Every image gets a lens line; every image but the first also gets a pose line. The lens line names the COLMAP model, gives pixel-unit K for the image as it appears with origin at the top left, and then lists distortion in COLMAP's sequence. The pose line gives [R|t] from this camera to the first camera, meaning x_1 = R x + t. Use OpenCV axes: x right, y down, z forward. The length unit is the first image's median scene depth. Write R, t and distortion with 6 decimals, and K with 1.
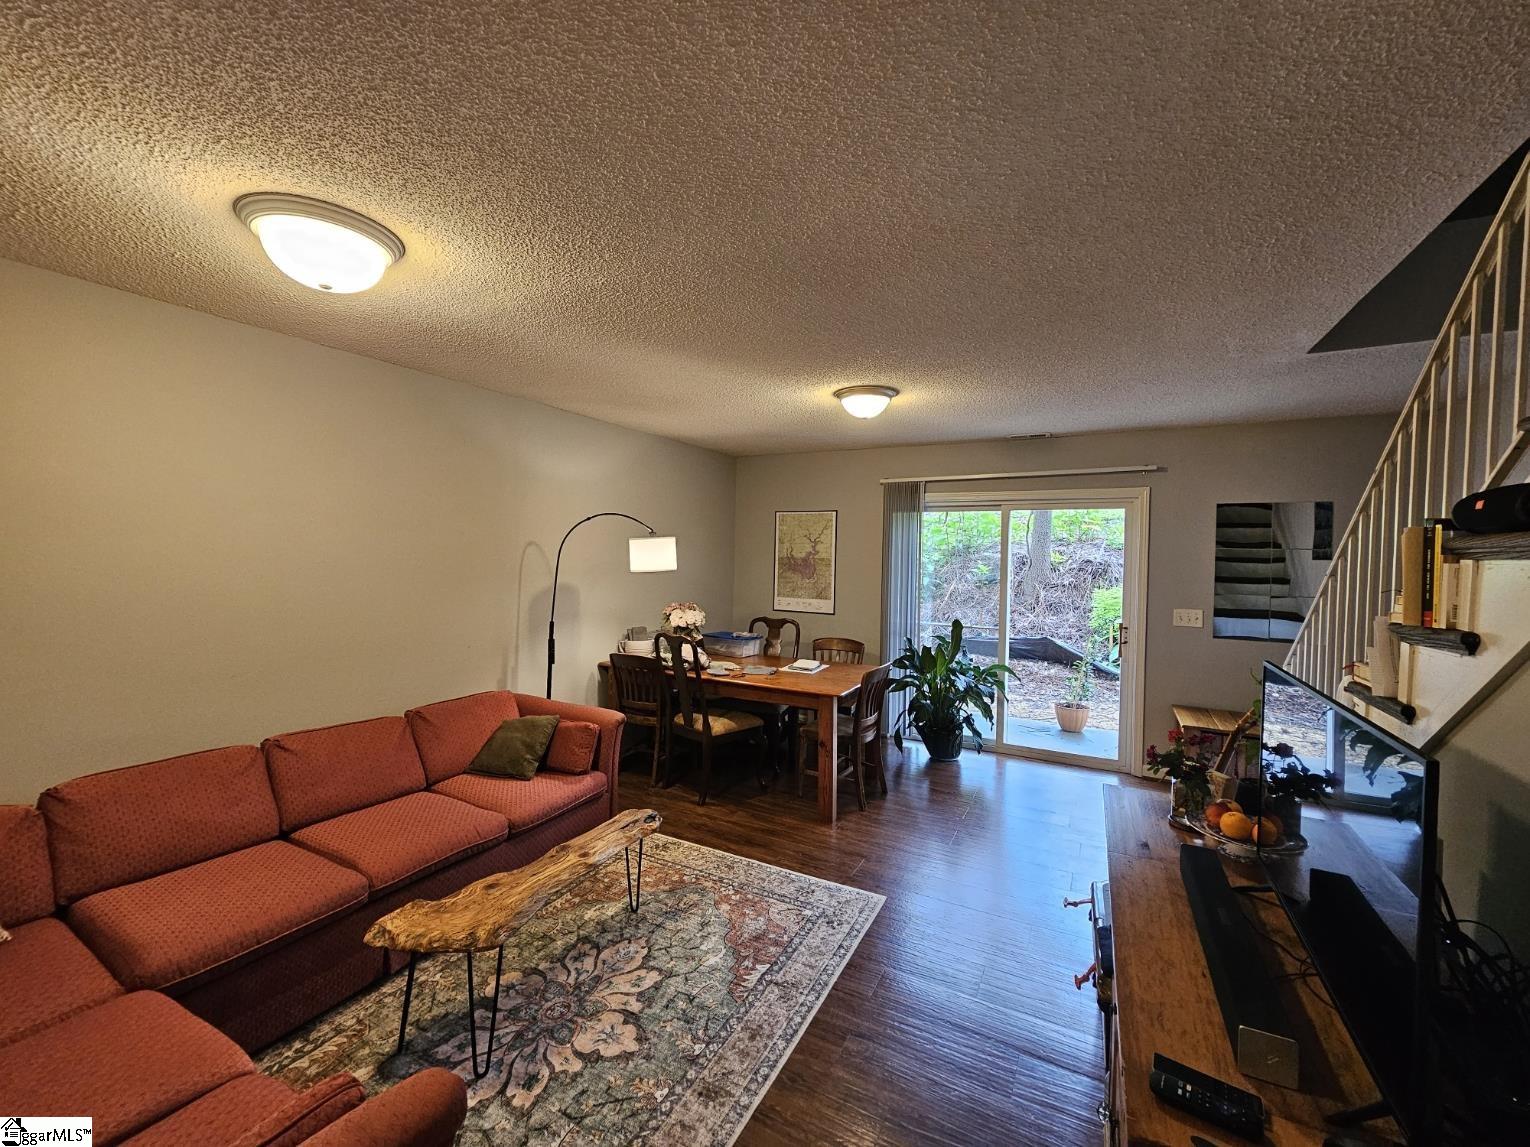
lens RADIAL K [[625.4, 0, 759.0], [0, 625.4, 570.3], [0, 0, 1]] dist [0.001250, 0.000073]
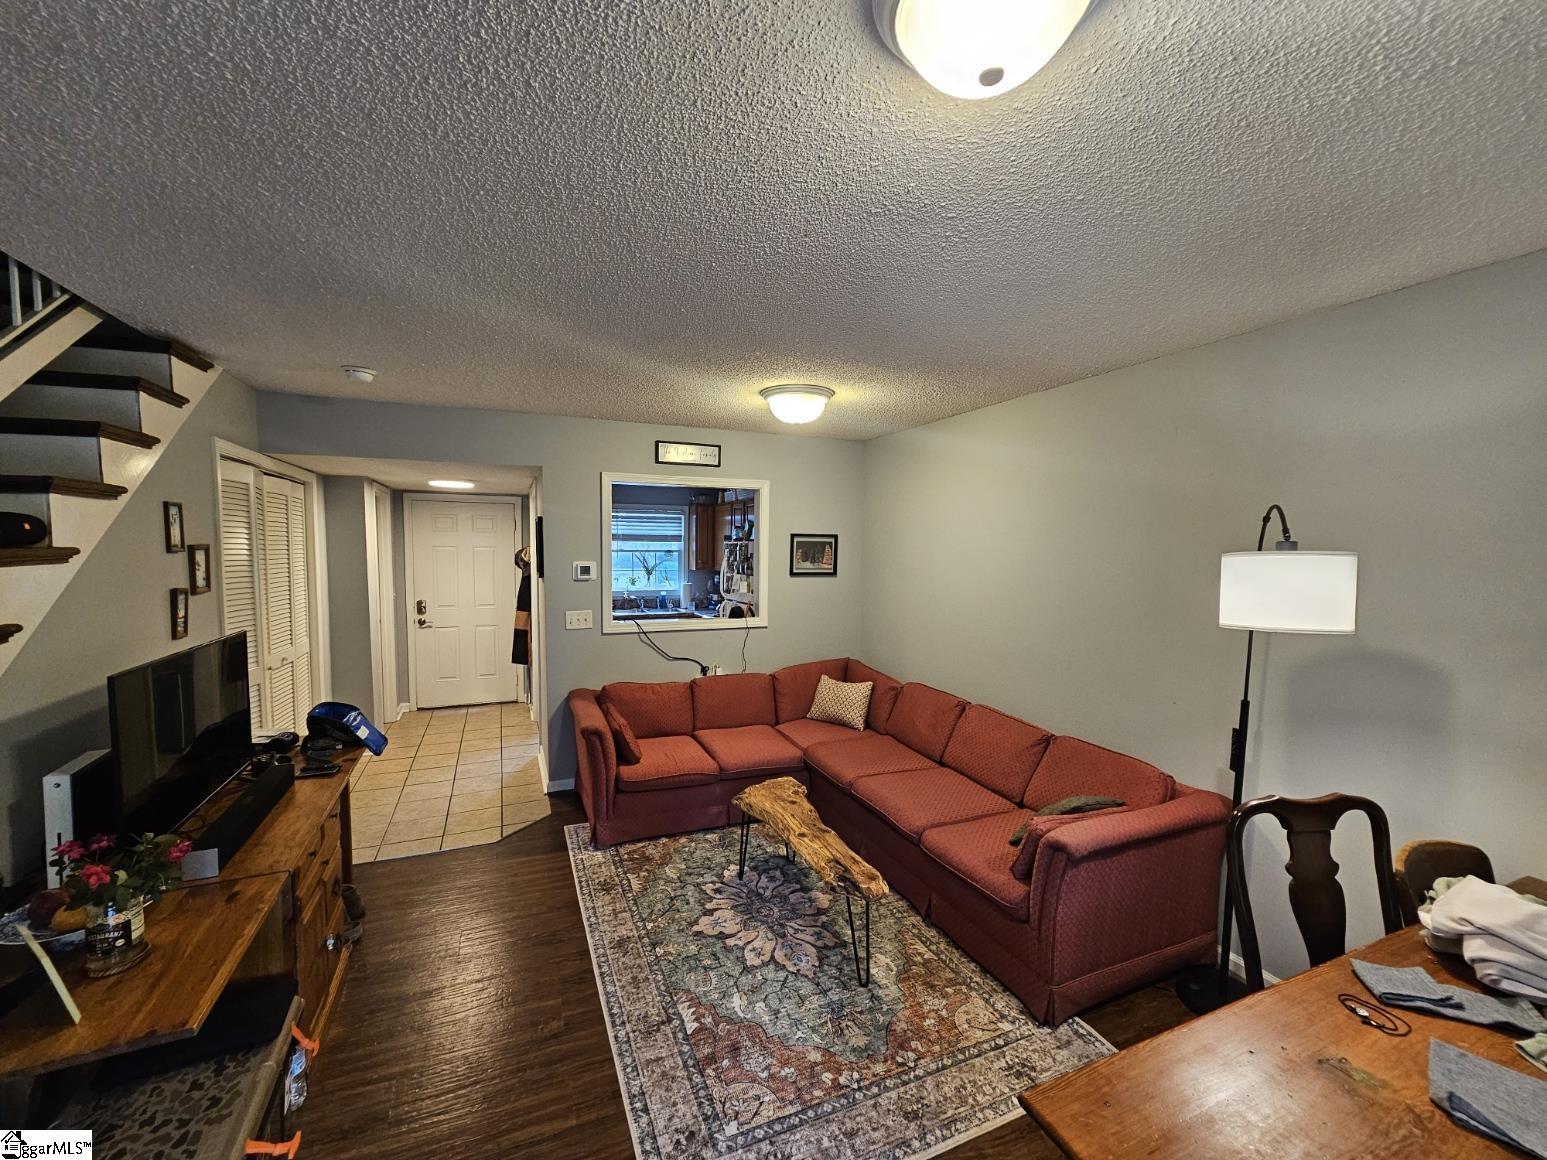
lens RADIAL K [[632.3, 0, 764.6], [0, 632.3, 589.1], [0, 0, 1]] dist [0.001250, 0.000073]
pose [[-0.624527, 0.035923, -0.780177, 0.647732], [-0.037990, 0.996362, 0.076288, -0.073754], [0.780079, 0.077283, -0.620890, 1.642736]]
